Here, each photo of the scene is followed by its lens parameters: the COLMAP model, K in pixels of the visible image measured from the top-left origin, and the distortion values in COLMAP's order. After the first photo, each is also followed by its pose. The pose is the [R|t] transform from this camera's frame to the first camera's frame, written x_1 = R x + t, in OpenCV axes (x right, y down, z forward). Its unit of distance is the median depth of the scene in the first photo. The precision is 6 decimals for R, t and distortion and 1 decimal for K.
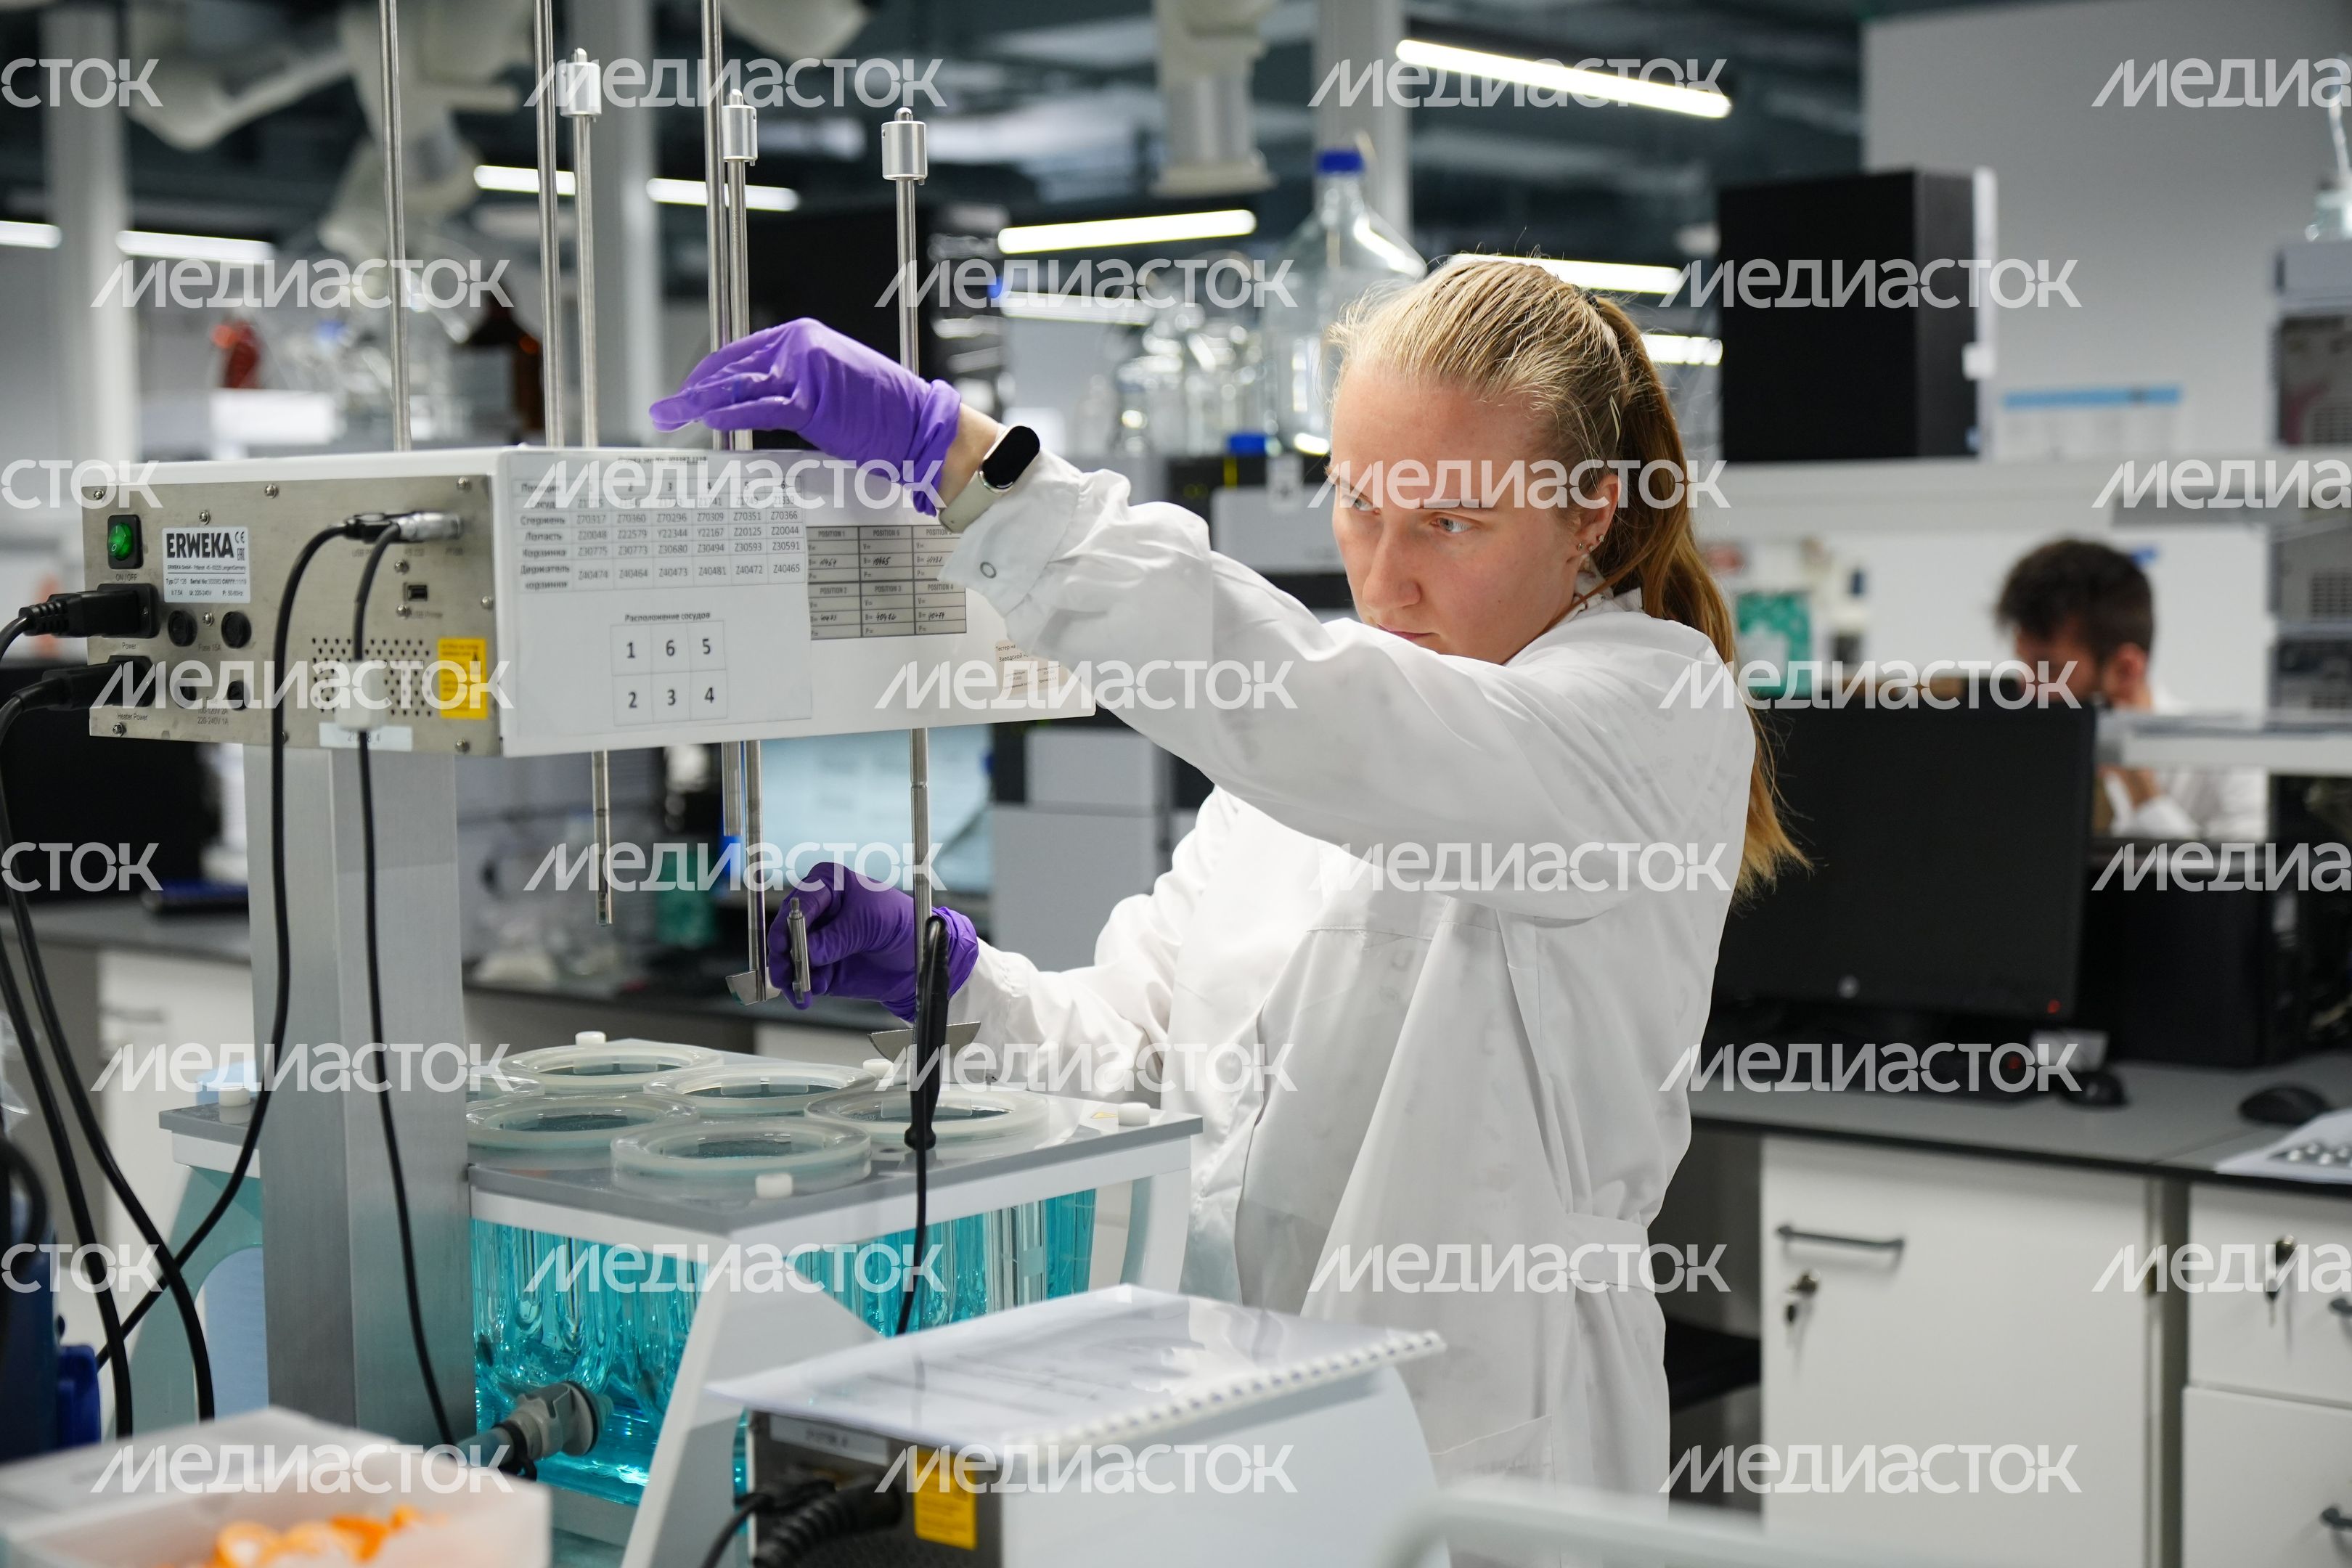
lens RADIAL K [[3661.4, 0, 1177.4], [0, 3661.4, 787.3], [0, 0, 1]] dist [-0.042450, 0.090040]
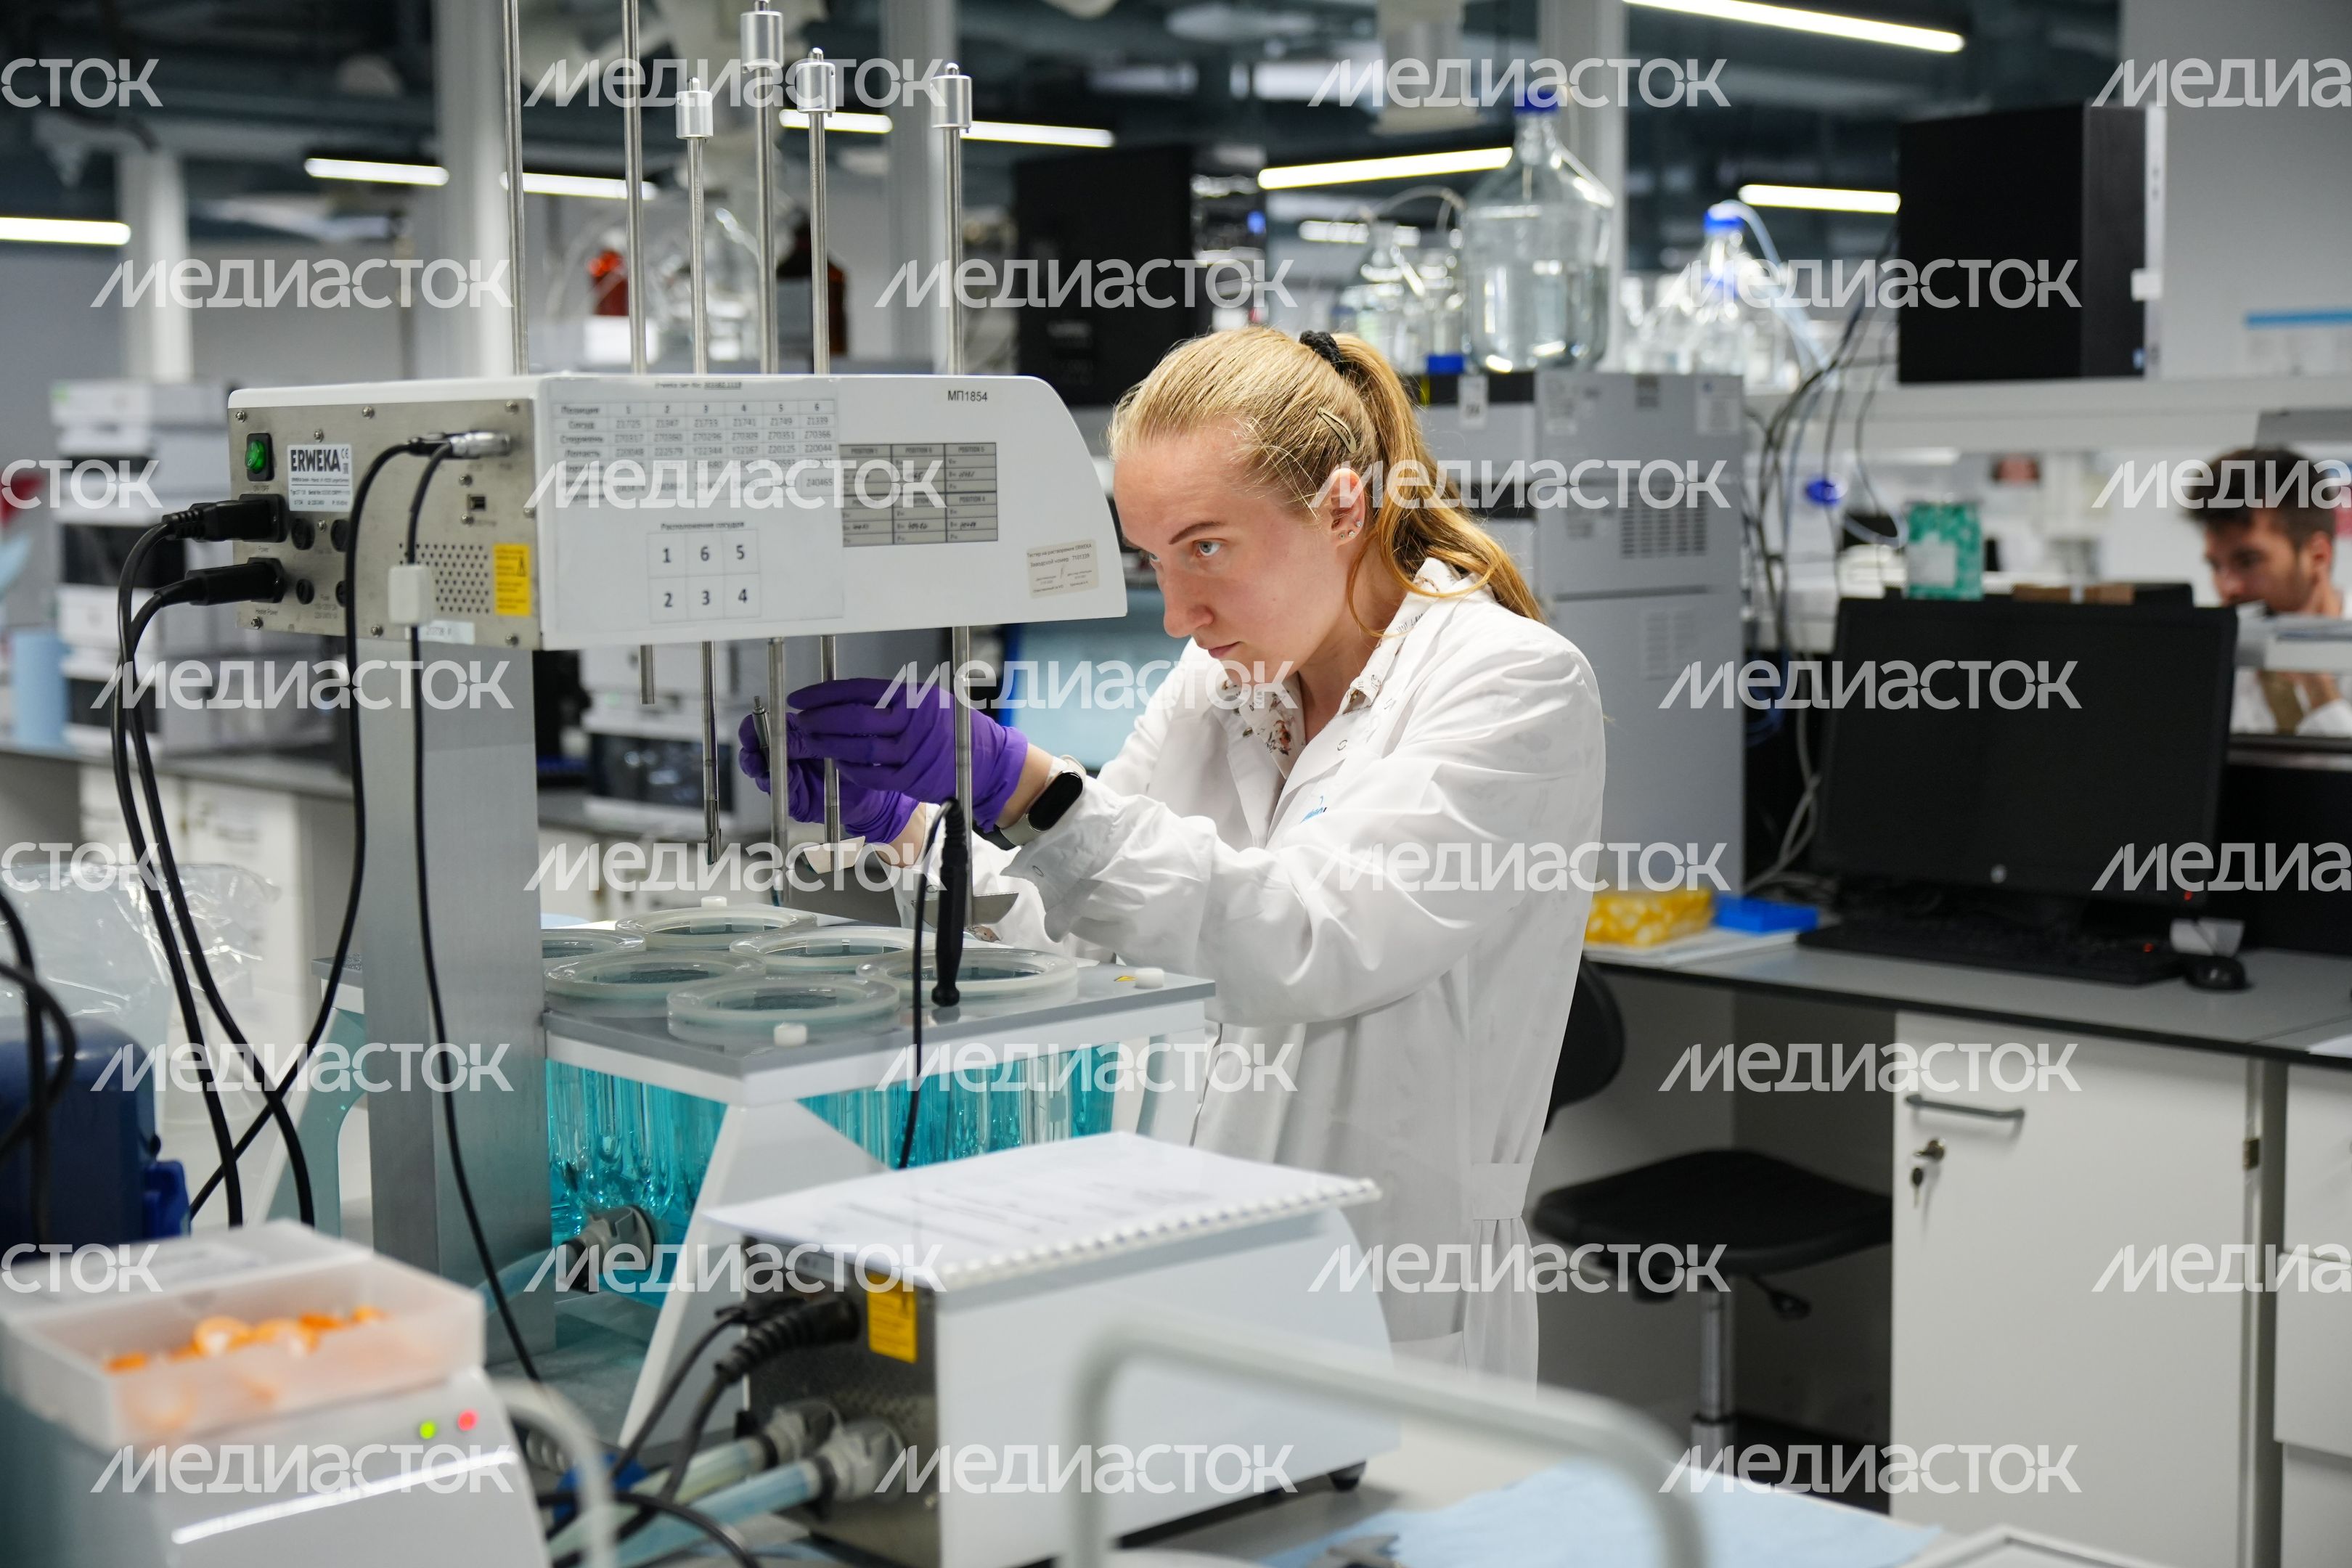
lens RADIAL K [[3368.2, 0, 1177.2], [0, 3368.2, 776.0], [0, 0, 1]] dist [0.034080, -0.500644]
pose [[0.993370, 0.012068, -0.114329, 0.117598], [-0.008746, 0.999526, 0.029508, -0.001667], [0.114631, -0.028312, 0.993005, -0.007517]]
